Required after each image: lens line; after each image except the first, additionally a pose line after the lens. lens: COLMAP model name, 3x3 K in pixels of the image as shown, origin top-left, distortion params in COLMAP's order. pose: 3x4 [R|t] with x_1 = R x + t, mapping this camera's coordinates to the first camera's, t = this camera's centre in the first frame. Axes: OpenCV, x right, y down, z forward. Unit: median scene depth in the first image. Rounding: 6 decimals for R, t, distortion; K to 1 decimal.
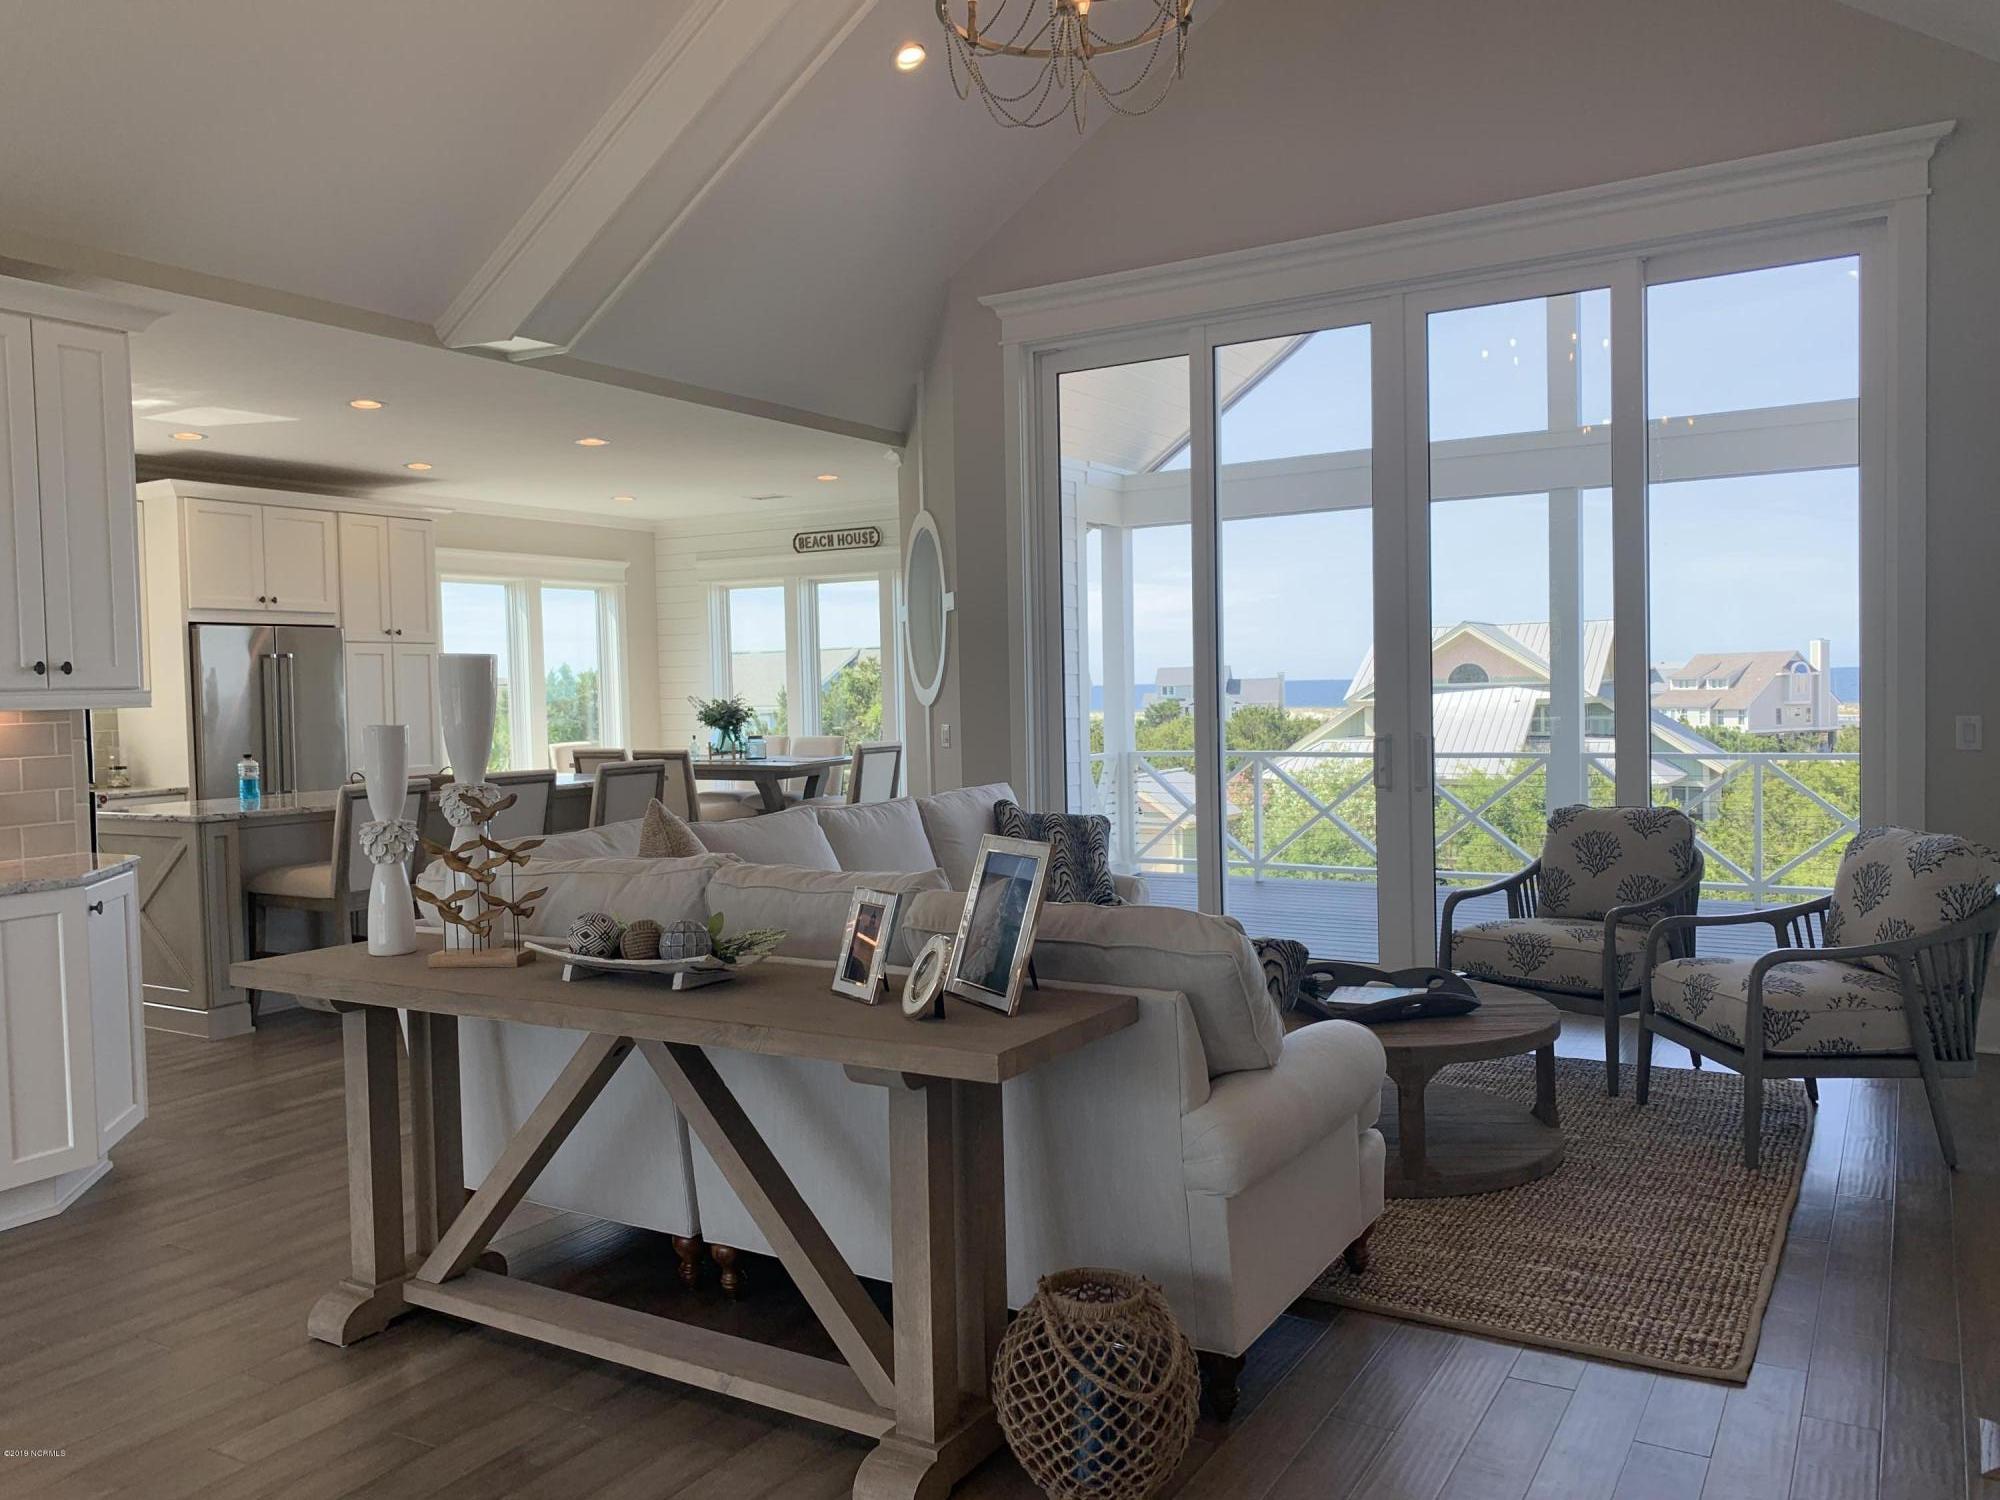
lens RADIAL K [[1544.8, 0, 1005.3], [0, 1544.8, 769.3], [0, 0, 1]] dist [0.042790, -0.010784]
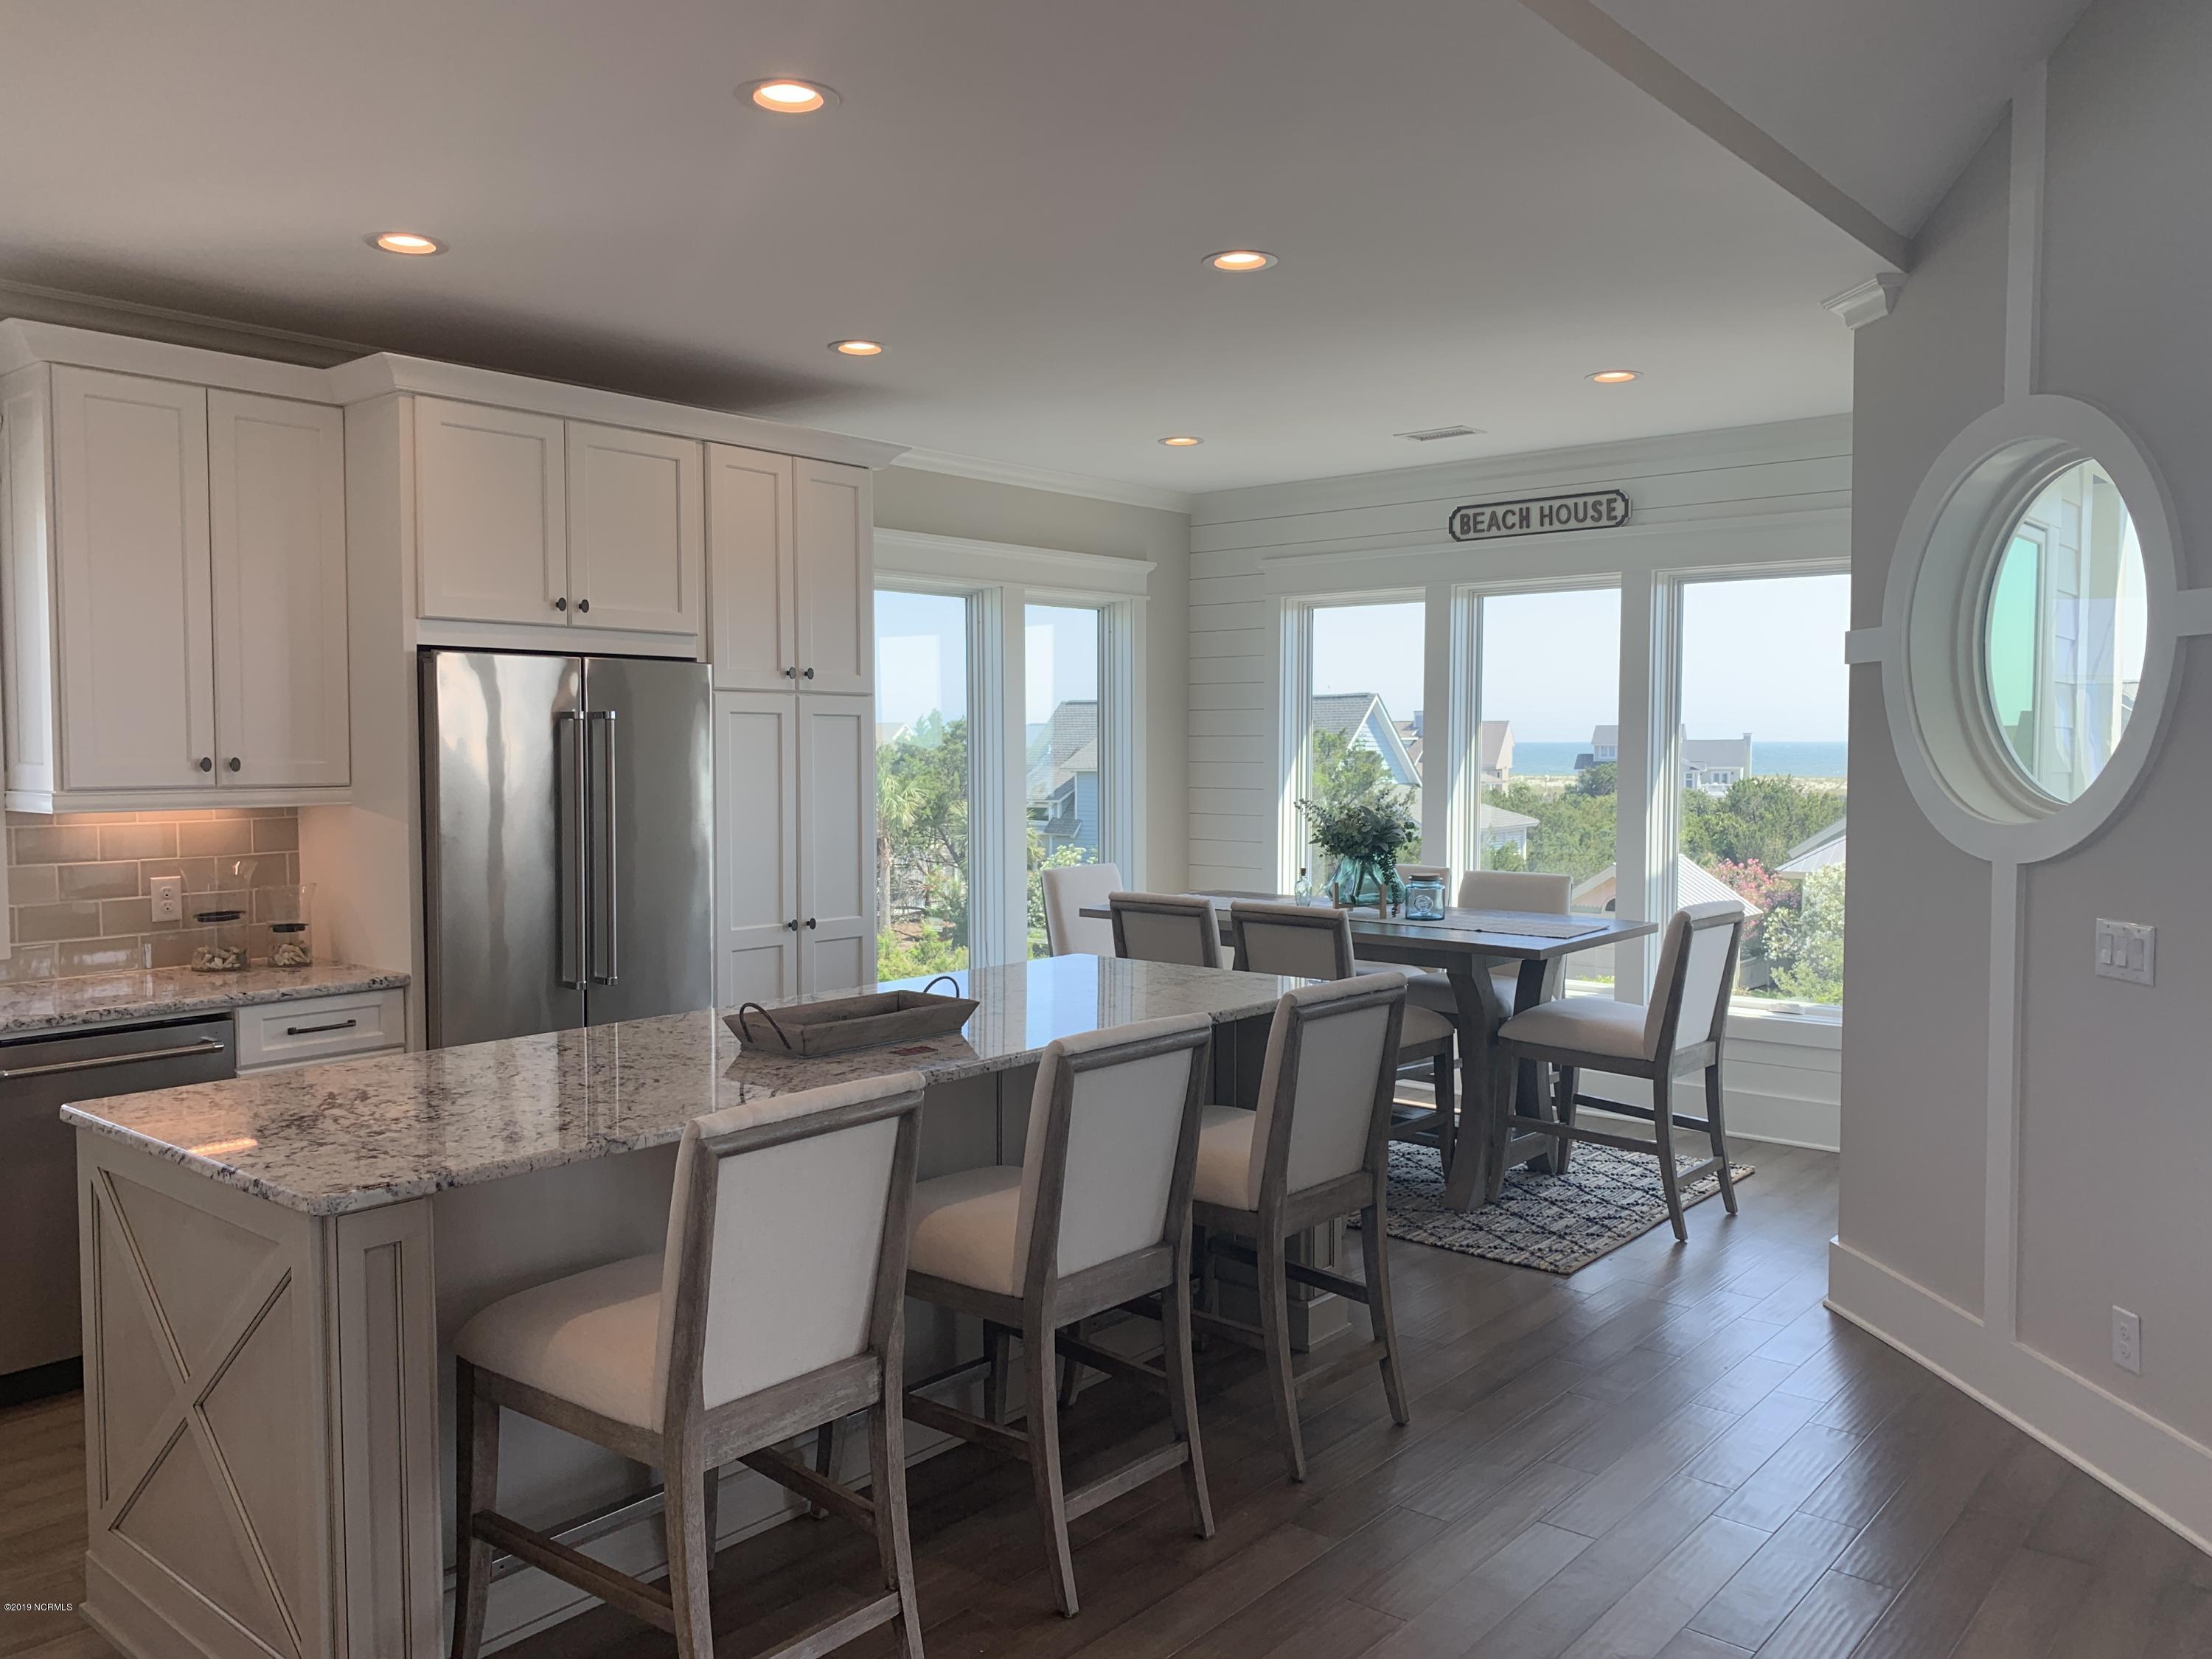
lens RADIAL K [[1708.6, 0, 1108.9], [0, 1708.6, 834.4], [0, 0, 1]] dist [0.042790, -0.010784]
pose [[0.986754, 0.029981, -0.159430, -0.173771], [-0.029590, 0.999550, 0.004826, -0.034884], [0.159503, -0.000044, 0.987197, 0.396059]]
